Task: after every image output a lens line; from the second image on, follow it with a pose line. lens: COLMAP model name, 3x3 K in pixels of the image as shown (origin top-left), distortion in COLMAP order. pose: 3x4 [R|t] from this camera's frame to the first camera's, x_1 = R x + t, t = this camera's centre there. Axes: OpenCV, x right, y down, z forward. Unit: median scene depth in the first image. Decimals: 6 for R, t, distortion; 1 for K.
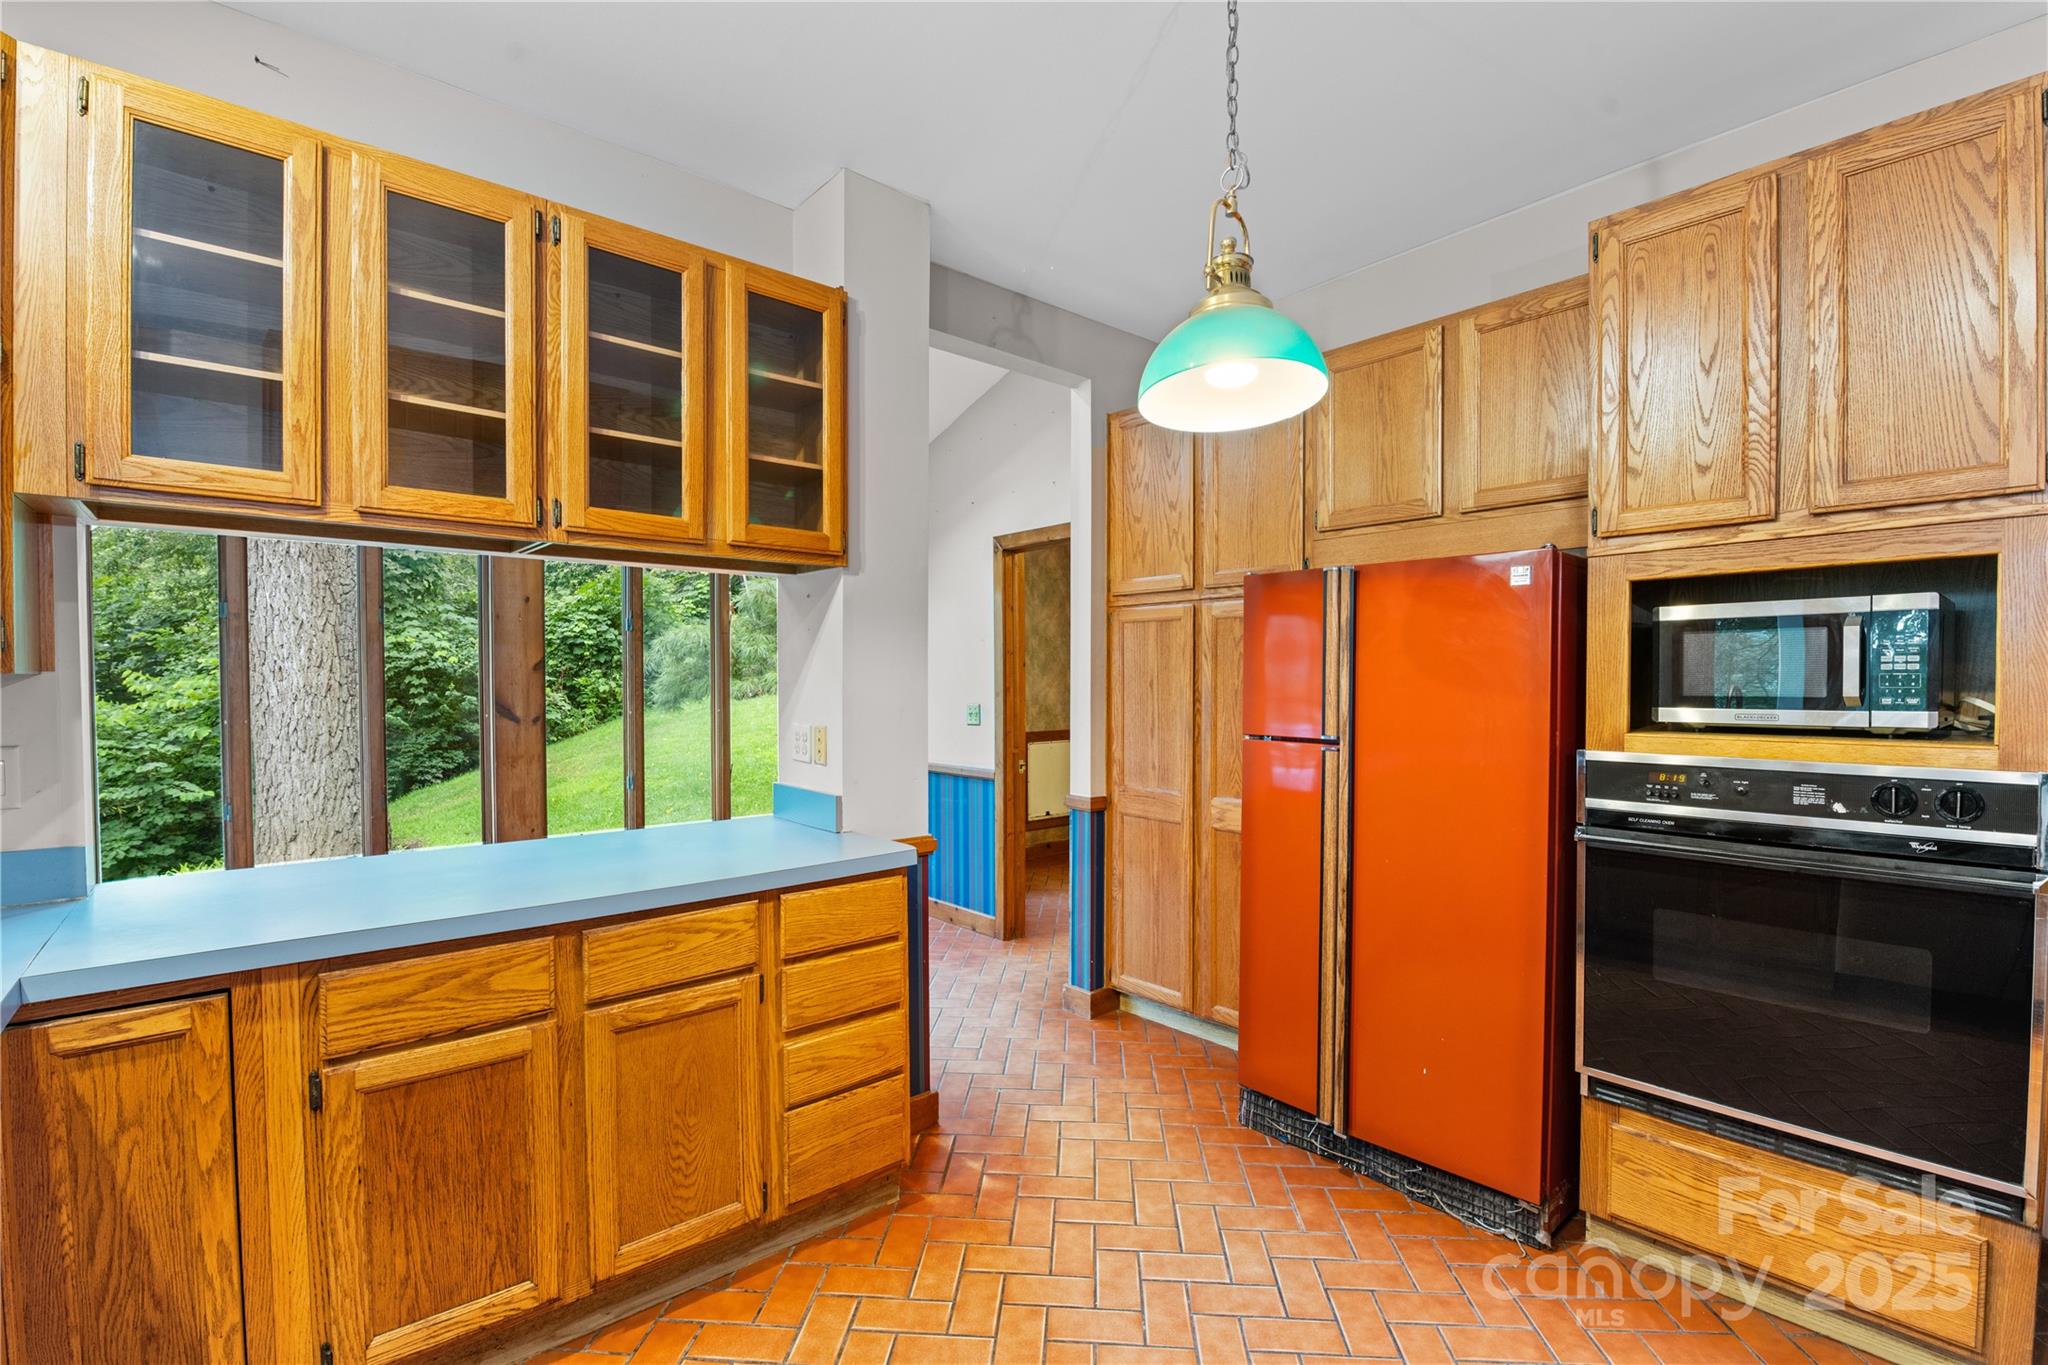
lens RADIAL K [[923.8, 0, 1117.1], [0, 923.8, 703.9], [0, 0, 1]] dist [-0.017105, -0.000168]
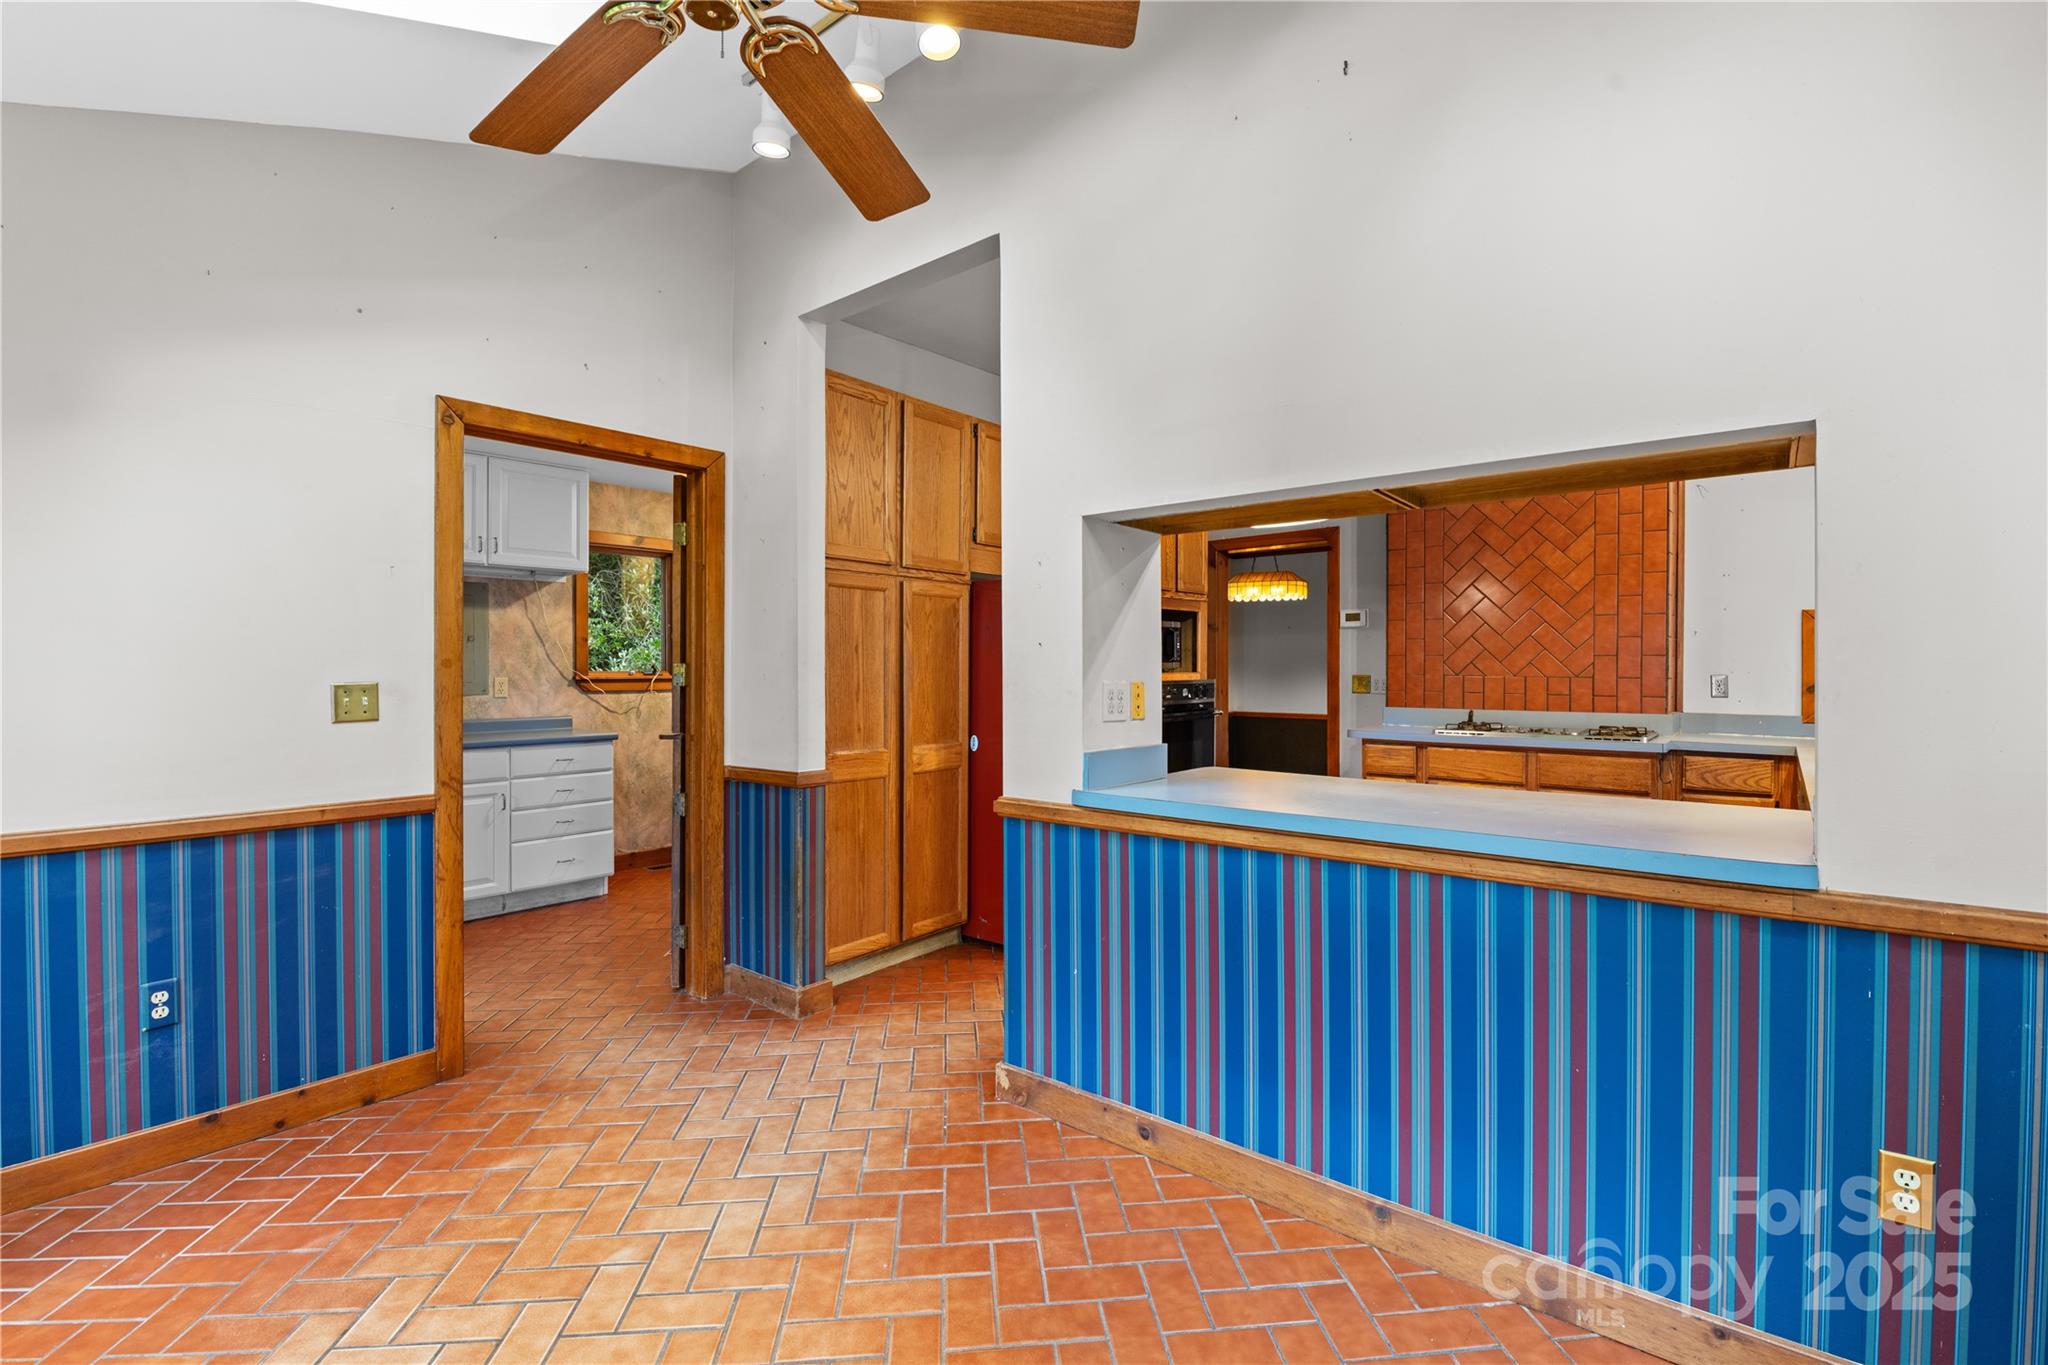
lens RADIAL K [[874.8, 0, 1030.5], [0, 874.8, 660.1], [0, 0, 1]] dist [-0.036396, -0.000392]
pose [[-0.116872, 0.005880, 0.993130, -0.961567], [0.026106, 0.999655, -0.002846, -0.001149], [-0.992804, 0.025594, -0.116985, 0.927881]]
